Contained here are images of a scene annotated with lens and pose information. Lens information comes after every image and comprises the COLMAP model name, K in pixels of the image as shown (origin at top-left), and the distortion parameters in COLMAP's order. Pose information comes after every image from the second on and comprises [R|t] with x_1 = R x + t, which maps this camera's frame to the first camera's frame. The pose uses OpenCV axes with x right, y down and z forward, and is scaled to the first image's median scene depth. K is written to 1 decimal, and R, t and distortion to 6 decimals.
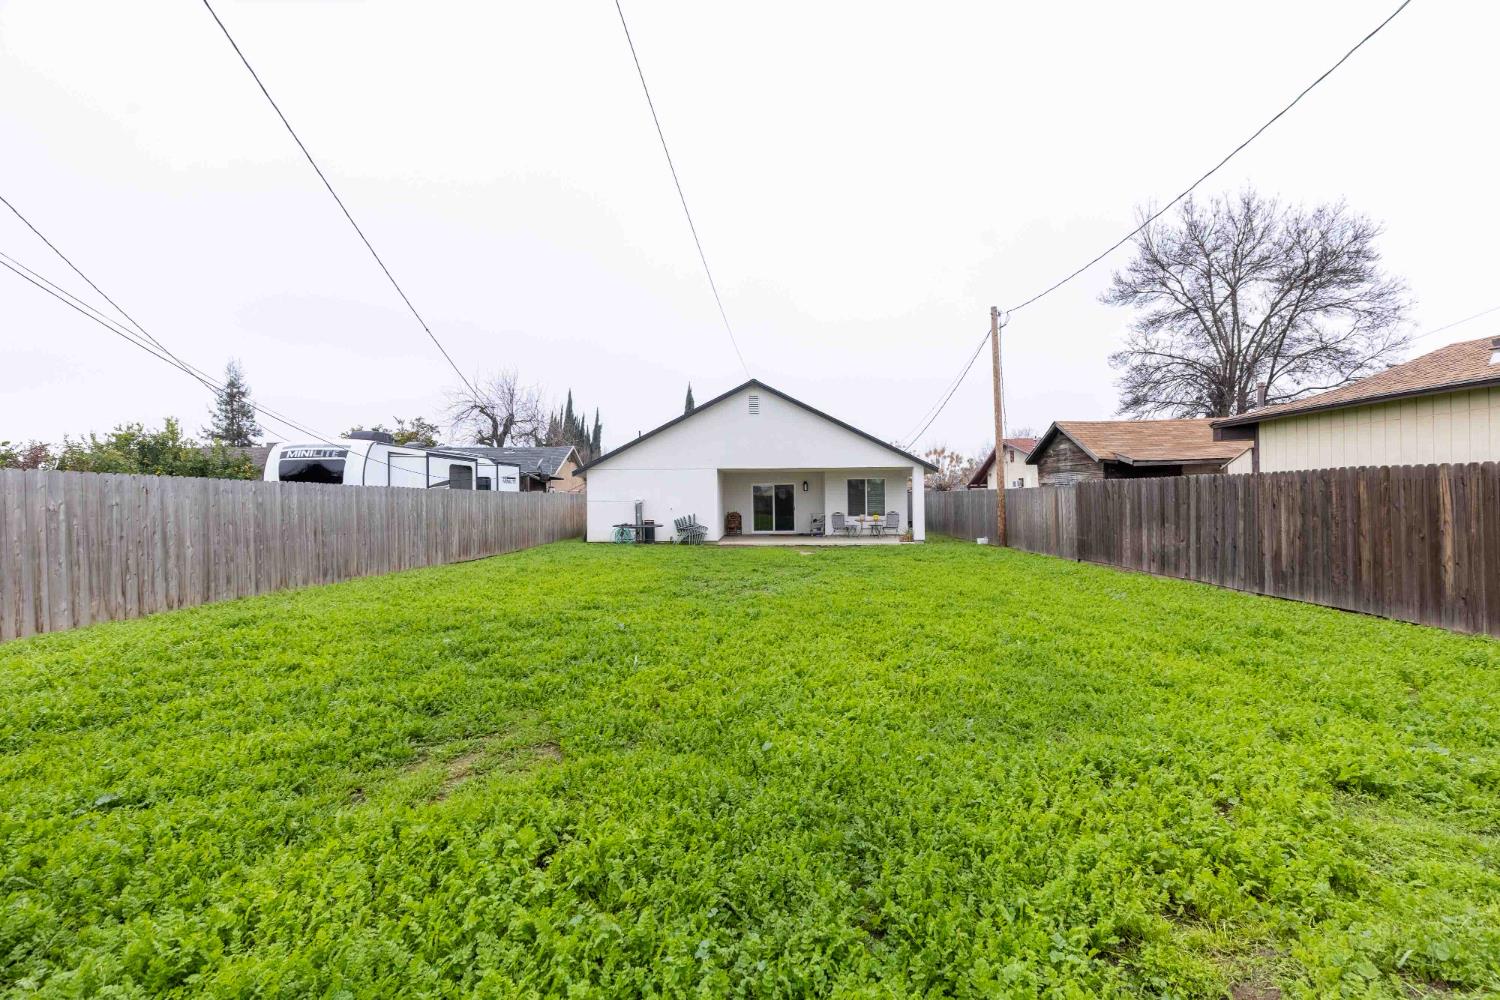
lens RADIAL K [[663.8, 0, 761.1], [0, 663.8, 495.6], [0, 0, 1]] dist [0.002347, 0.000084]
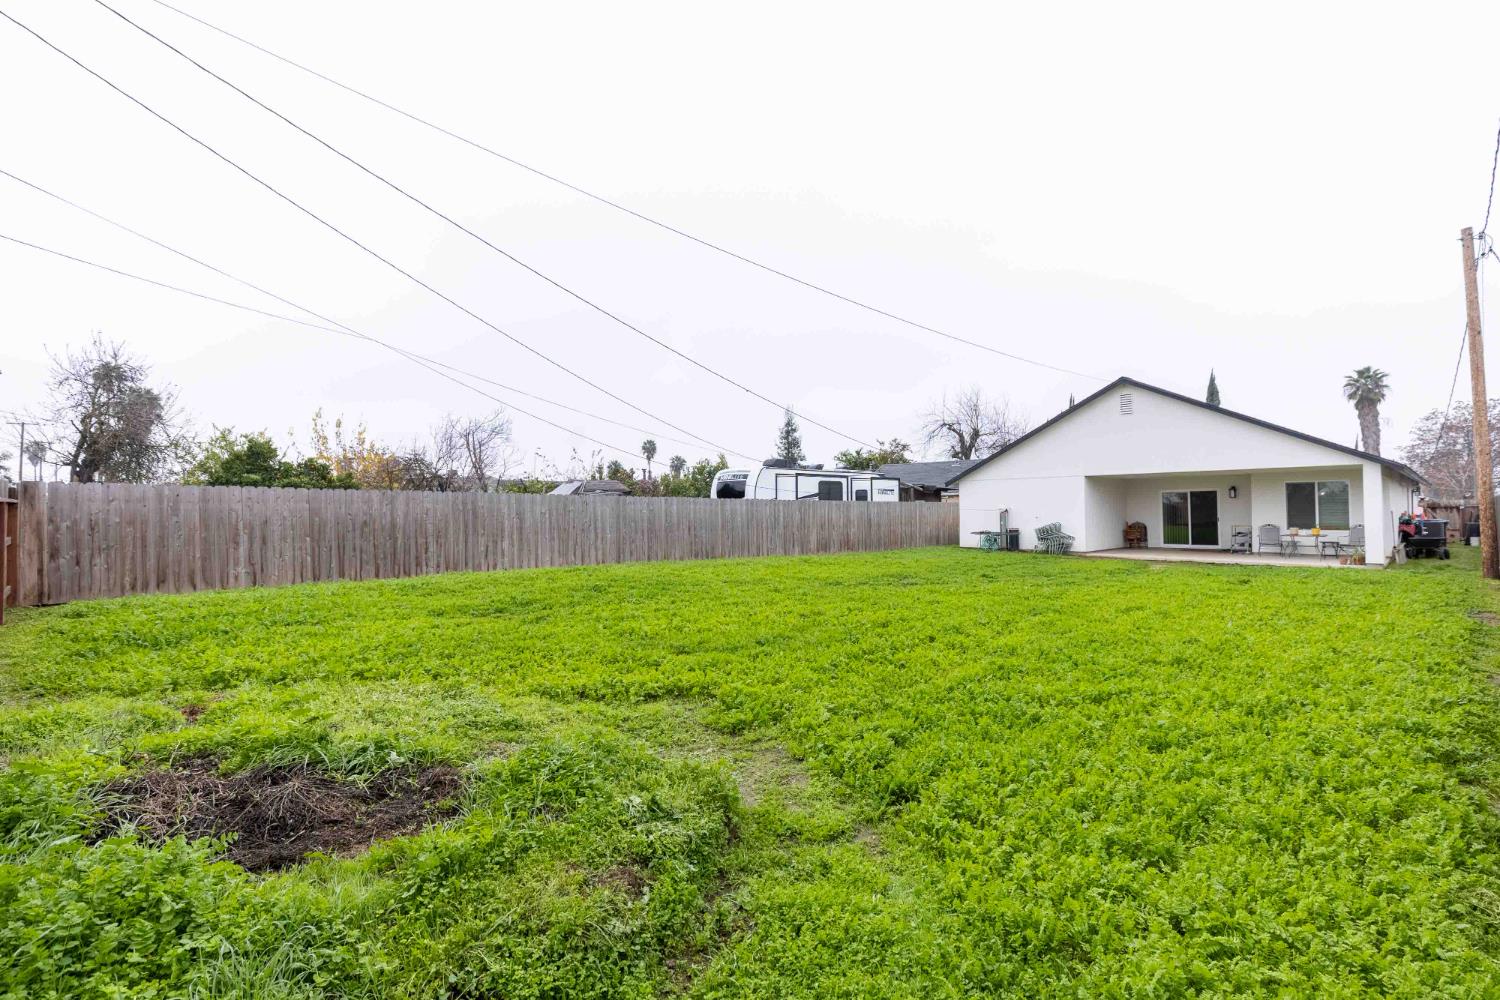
lens RADIAL K [[663.8, 0, 761.1], [0, 663.8, 495.6], [0, 0, 1]] dist [0.002347, 0.000084]
pose [[0.699291, -0.012717, -0.714724, 0.292678], [0.003591, 0.999892, -0.014278, -0.000201], [0.714828, 0.007418, 0.699261, 0.004972]]
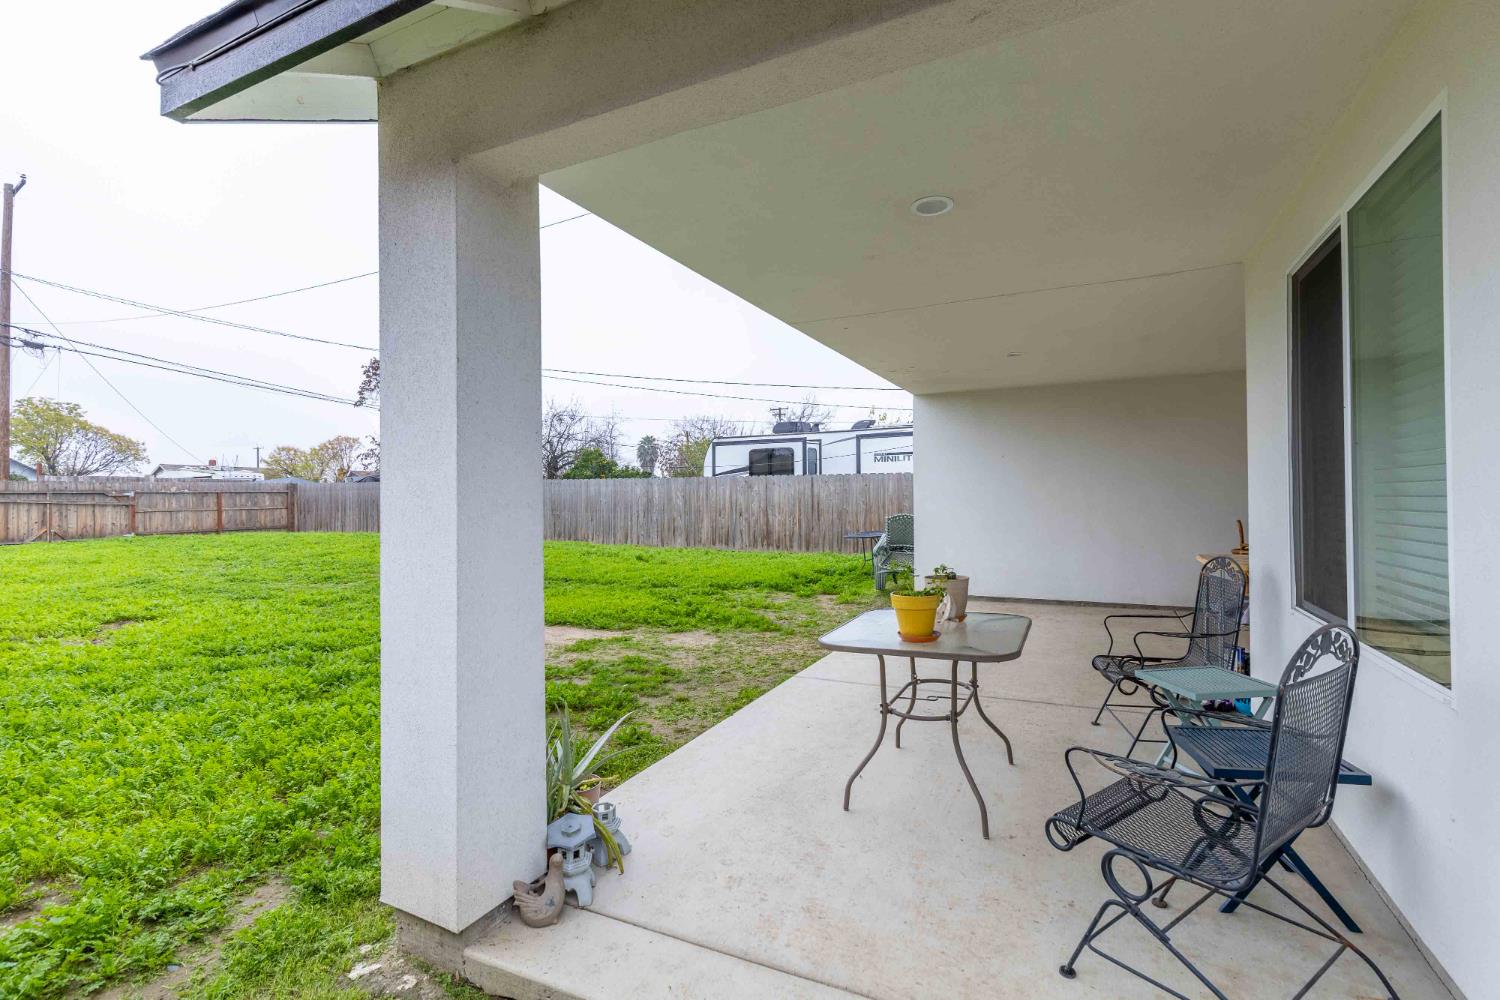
lens RADIAL K [[670.2, 0, 755.4], [0, 670.2, 495.9], [0, 0, 1]] dist [0.003534, 0.000601]
pose [[-0.443138, 0.009363, -0.896404, 0.302486], [0.017638, 0.999843, 0.001724, 0.013372], [0.896280, -0.015047, -0.443234, 1.094535]]
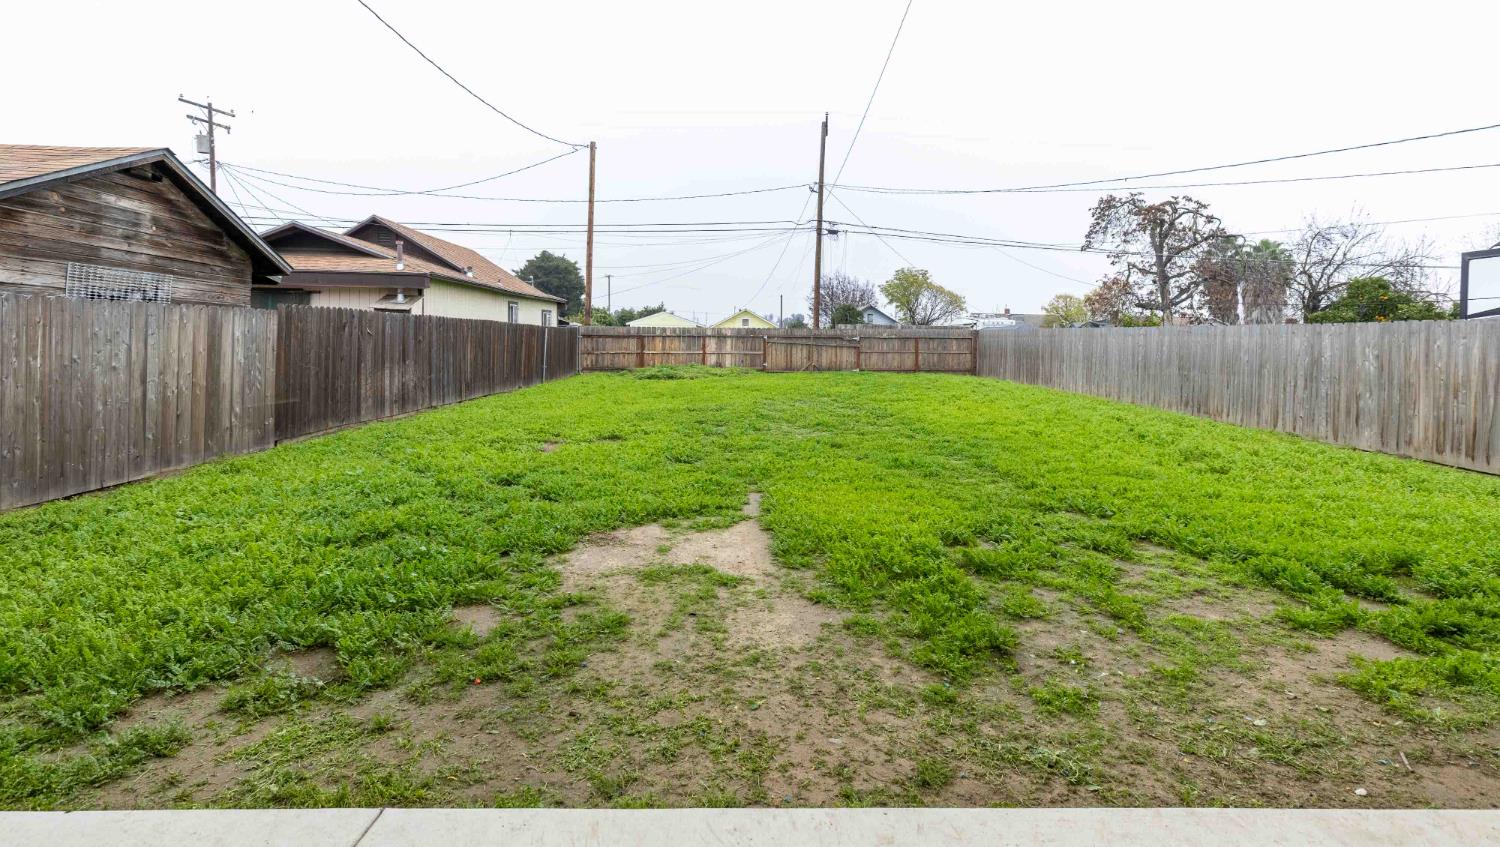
lens RADIAL K [[670.9, 0, 757.5], [0, 670.9, 345.4], [0, 0, 1]] dist [0.000084, 0.000107]
pose [[-0.999897, -0.005558, -0.013218, 0.056894], [-0.005586, 0.999982, 0.002059, 0.008291], [0.013206, 0.002133, -0.999911, 1.100798]]
